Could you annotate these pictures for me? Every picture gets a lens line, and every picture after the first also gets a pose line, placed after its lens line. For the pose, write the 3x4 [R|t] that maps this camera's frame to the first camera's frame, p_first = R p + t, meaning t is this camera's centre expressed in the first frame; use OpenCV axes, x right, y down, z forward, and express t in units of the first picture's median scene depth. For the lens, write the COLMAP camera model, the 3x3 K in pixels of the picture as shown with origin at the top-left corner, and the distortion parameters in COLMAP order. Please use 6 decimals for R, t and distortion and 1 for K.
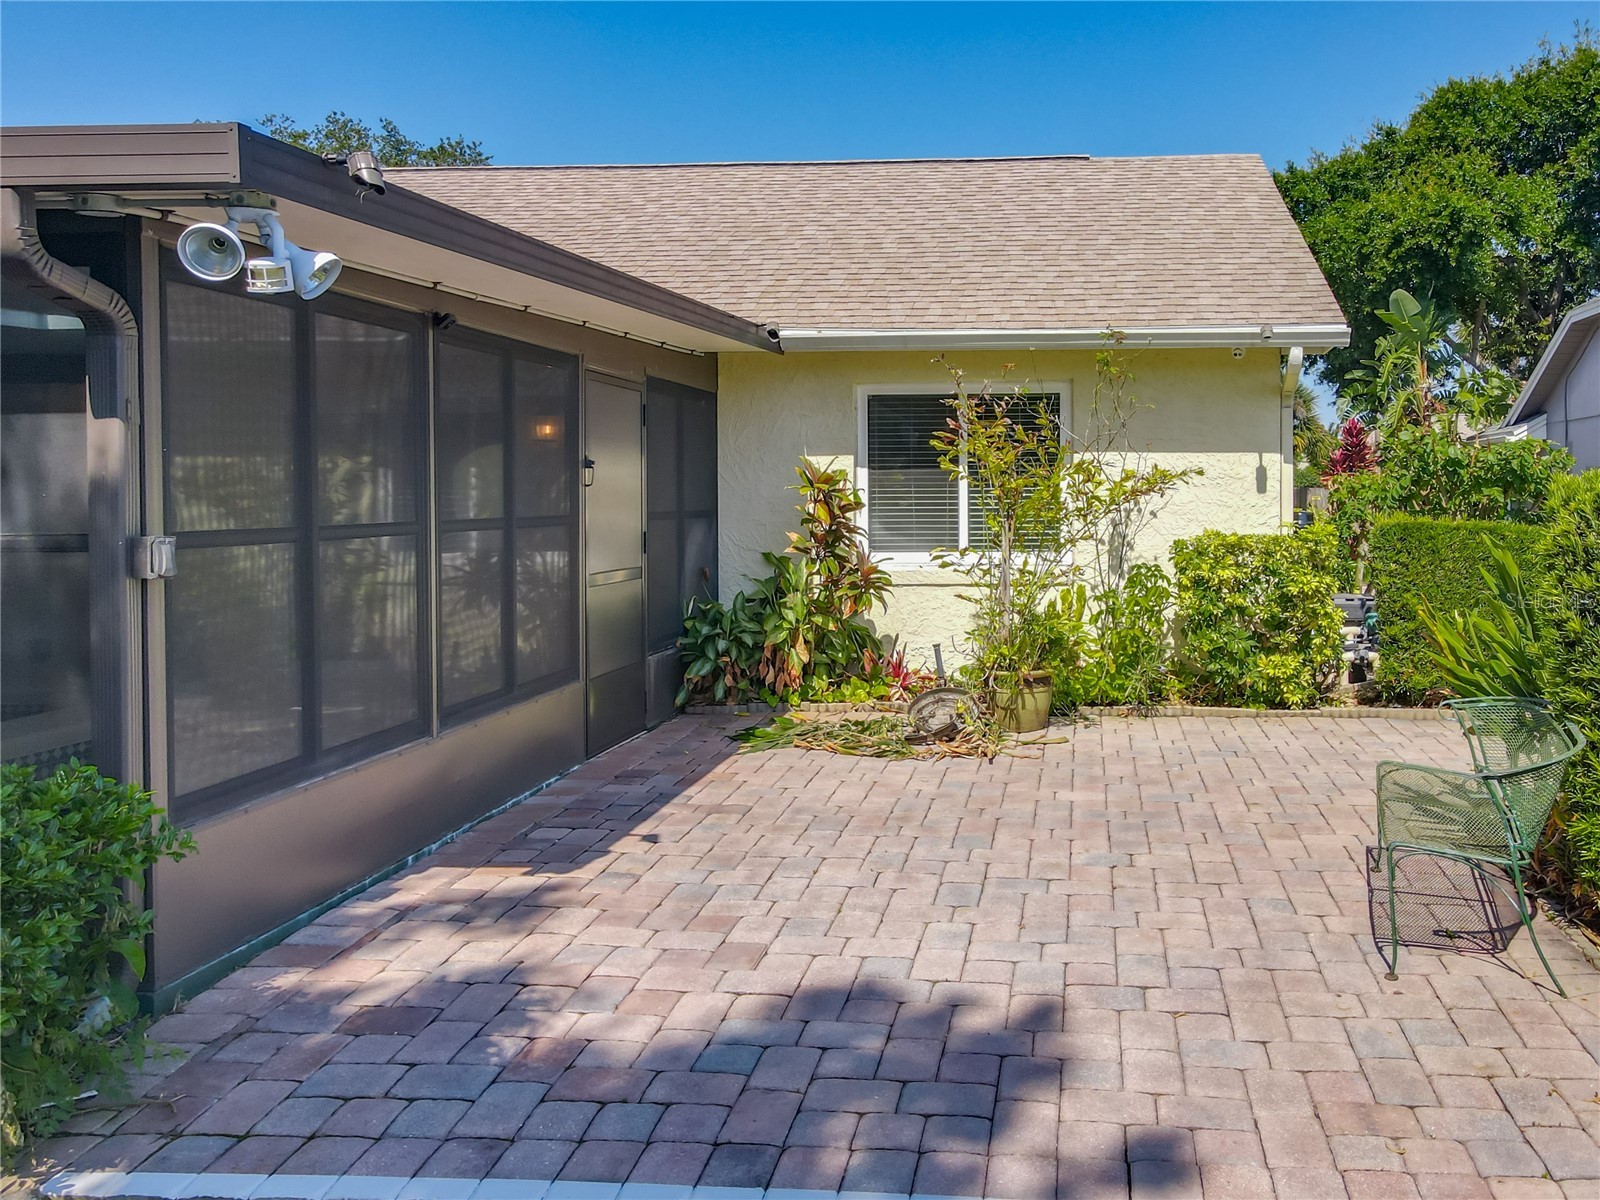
lens RADIAL K [[1182.0, 0, 795.0], [0, 1182.0, 593.1], [0, 0, 1]] dist [0.007077, 0.007488]
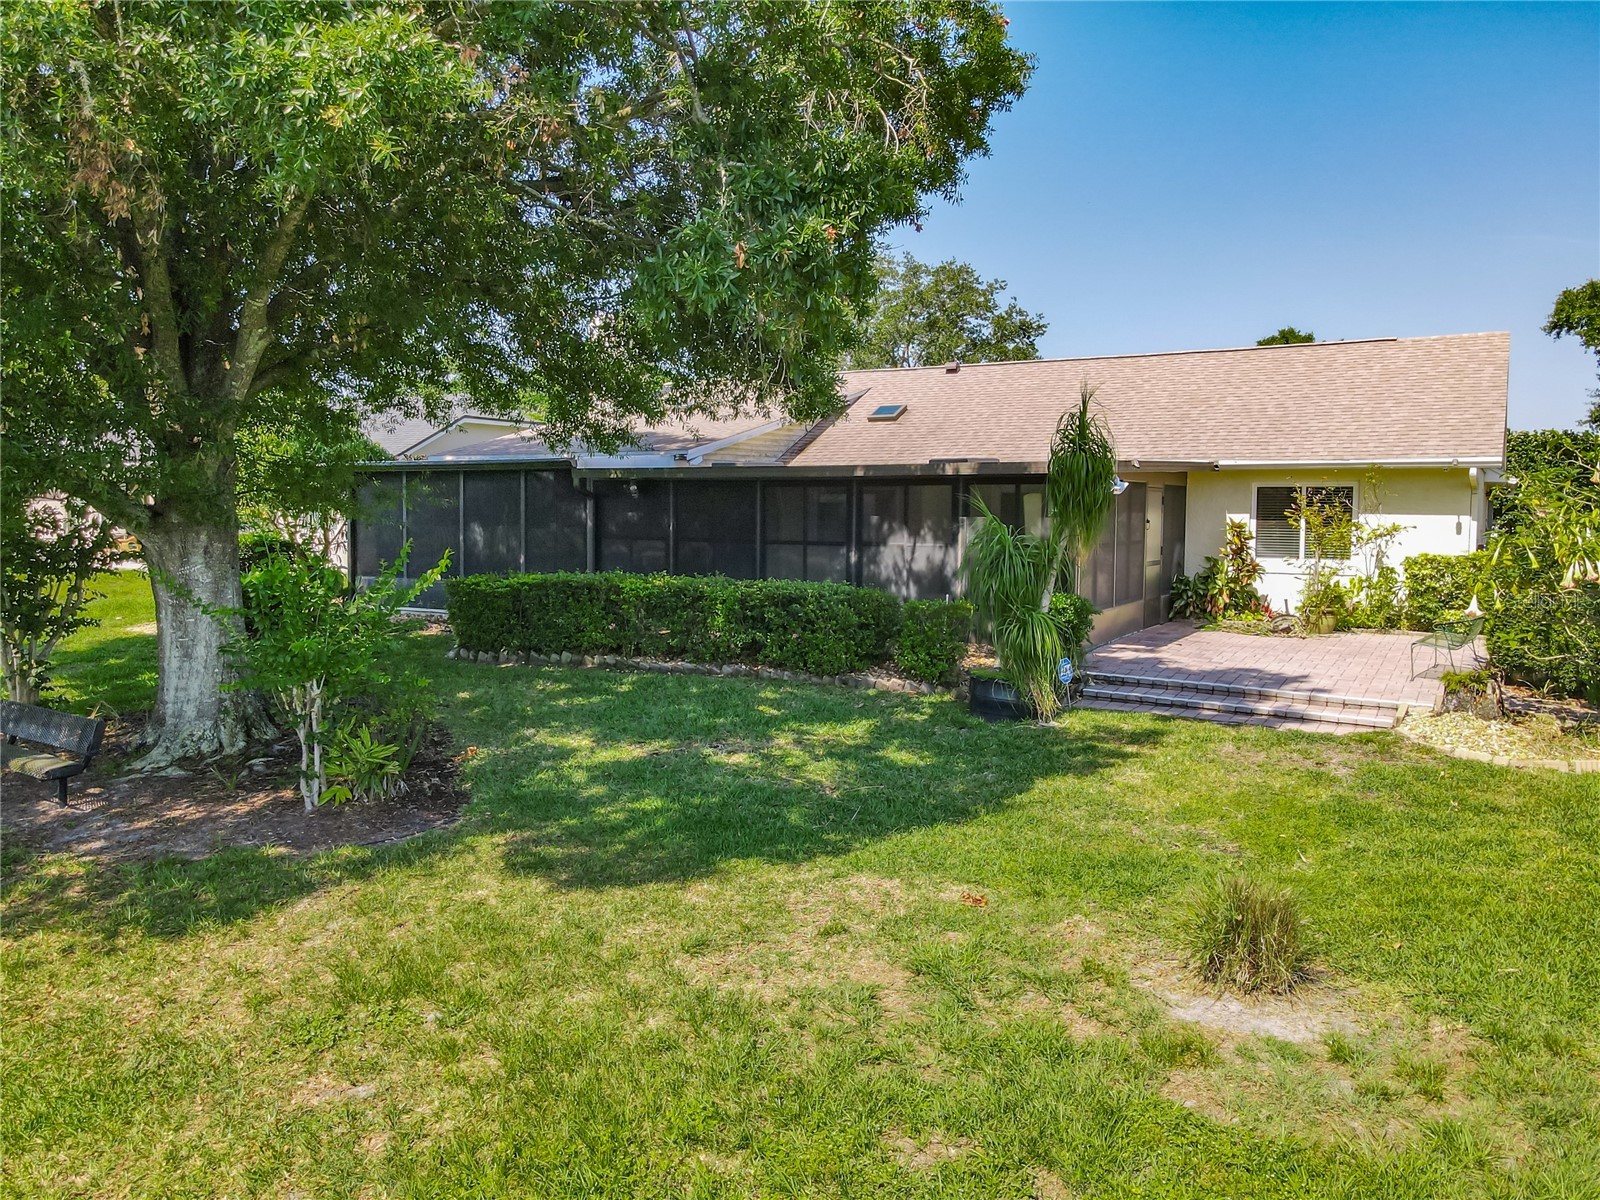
lens RADIAL K [[1227.4, 0, 794.0], [0, 1227.4, 572.3], [0, 0, 1]] dist [0.010721, 0.009628]
pose [[0.956619, 0.034297, -0.289315, -0.103391], [-0.040733, 0.999038, -0.016254, 0.069576], [0.288479, 0.027333, 0.957096, -1.552304]]
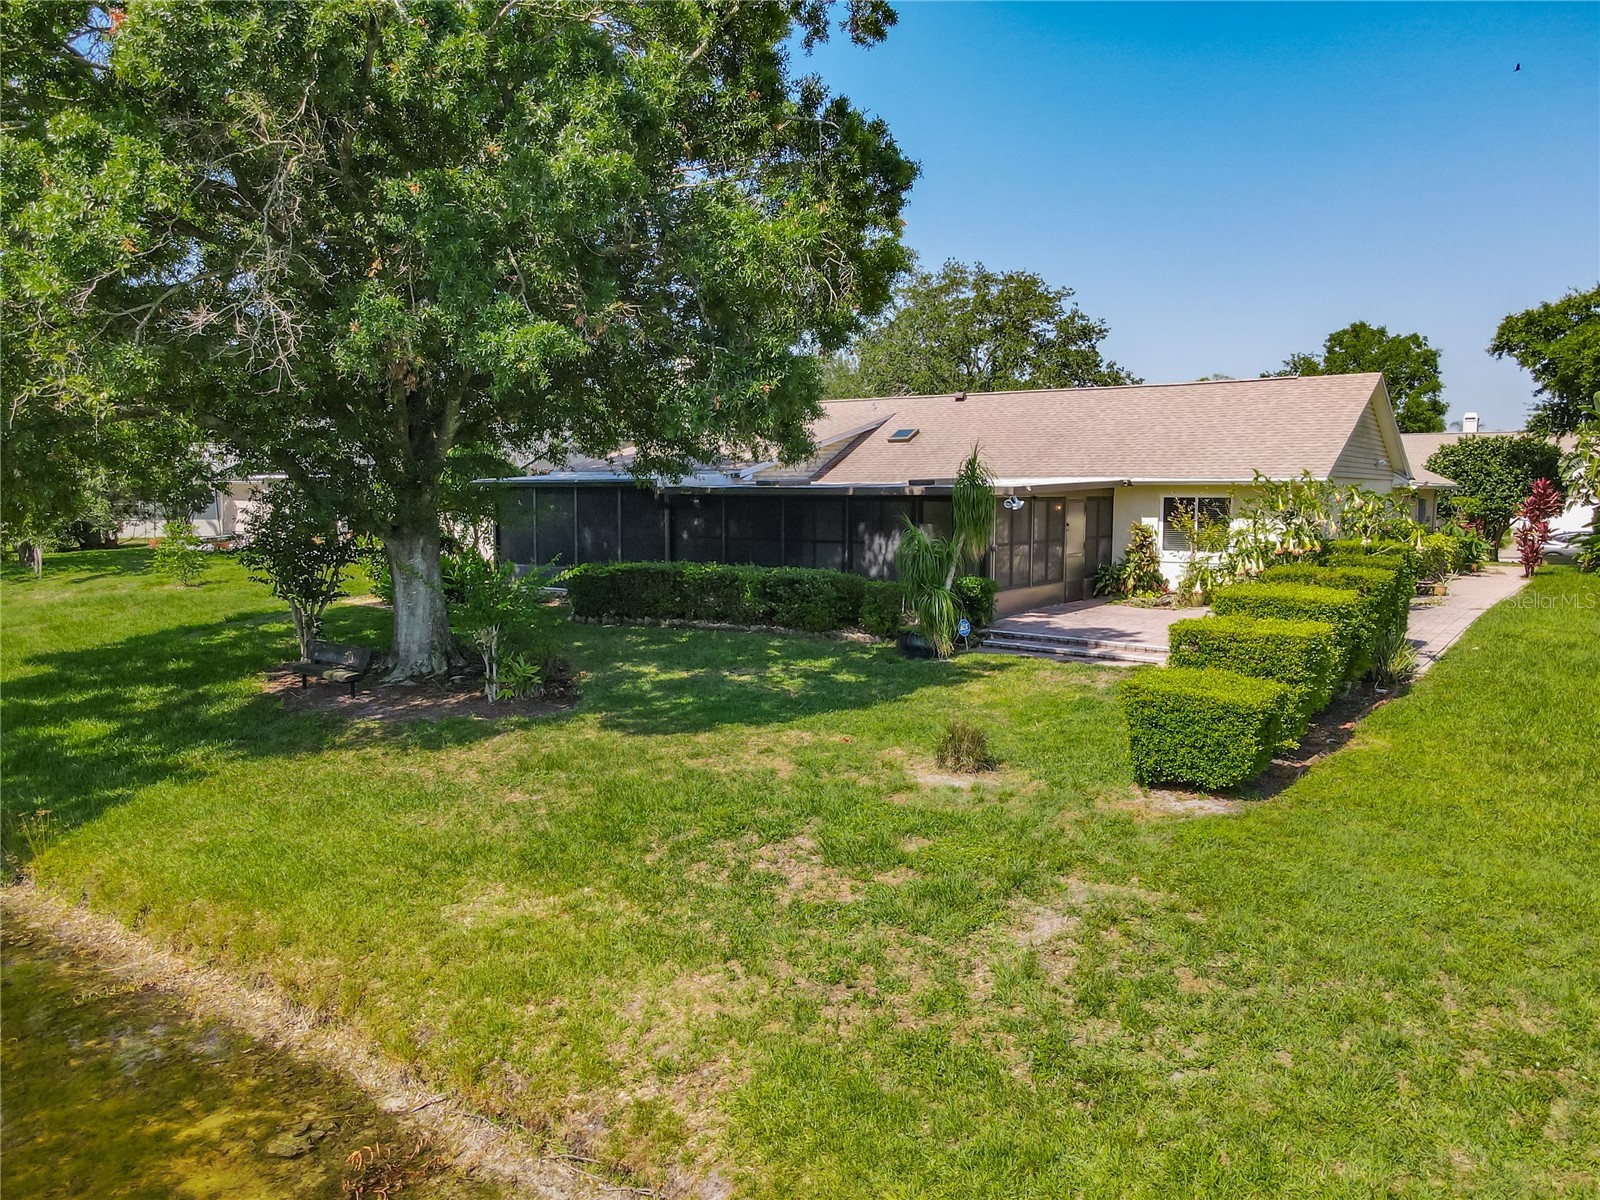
lens RADIAL K [[1227.4, 0, 794.0], [0, 1227.4, 572.3], [0, 0, 1]] dist [0.010721, 0.009628]
pose [[0.927329, 0.039401, -0.372168, 0.367898], [-0.042130, 0.999112, 0.000800, 0.059607], [0.371869, 0.014938, 0.928165, -2.312851]]
